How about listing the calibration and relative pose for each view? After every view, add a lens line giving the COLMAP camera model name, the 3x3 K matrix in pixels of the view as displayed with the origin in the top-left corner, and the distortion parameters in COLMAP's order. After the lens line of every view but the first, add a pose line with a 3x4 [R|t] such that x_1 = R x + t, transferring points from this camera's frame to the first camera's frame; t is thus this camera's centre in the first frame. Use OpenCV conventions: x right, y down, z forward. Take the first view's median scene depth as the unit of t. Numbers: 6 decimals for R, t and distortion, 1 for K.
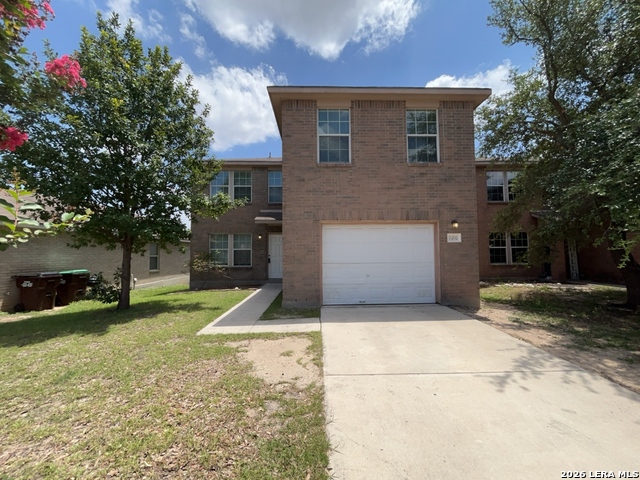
lens RADIAL K [[258.7, 0, 321.8], [0, 258.7, 238.4], [0, 0, 1]] dist [-0.002918, -0.000230]
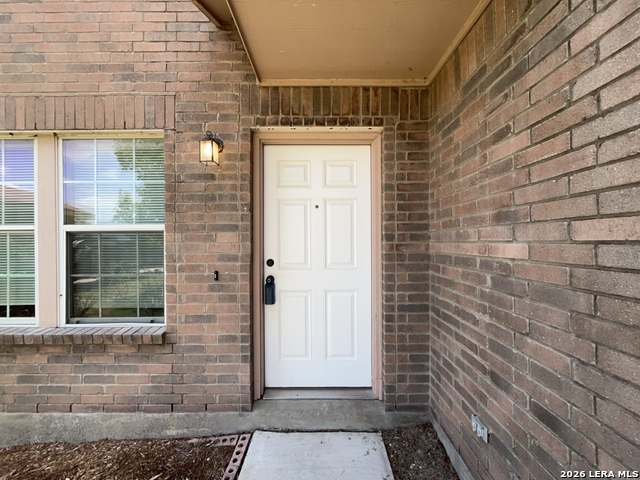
lens RADIAL K [[258.7, 0, 320.4], [0, 258.7, 240.3], [0, 0, 1]] dist [-0.002918, -0.000230]
pose [[0.999715, -0.000664, -0.023884, -0.292483], [0.001954, 0.998538, 0.054016, 0.072948], [0.023813, -0.054047, 0.998254, 1.467211]]
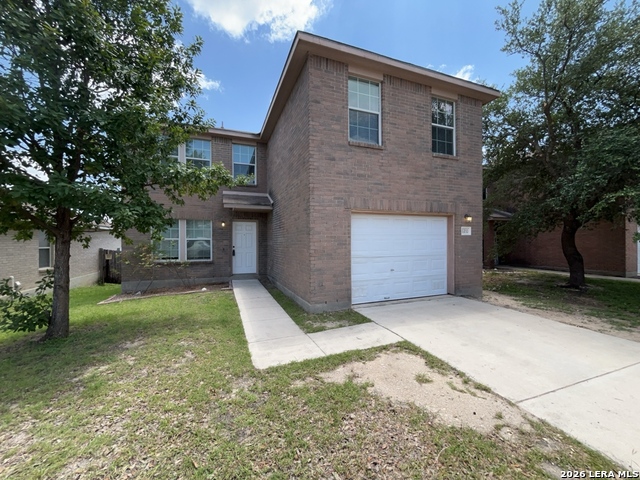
lens RADIAL K [[258.7, 0, 322.3], [0, 258.7, 239.6], [0, 0, 1]] dist [-0.002918, -0.000230]
pose [[0.941334, 0.003934, 0.337454, -0.385118], [-0.021095, 0.998663, 0.047203, -0.004675], [-0.336817, -0.051552, 0.940158, 0.215520]]
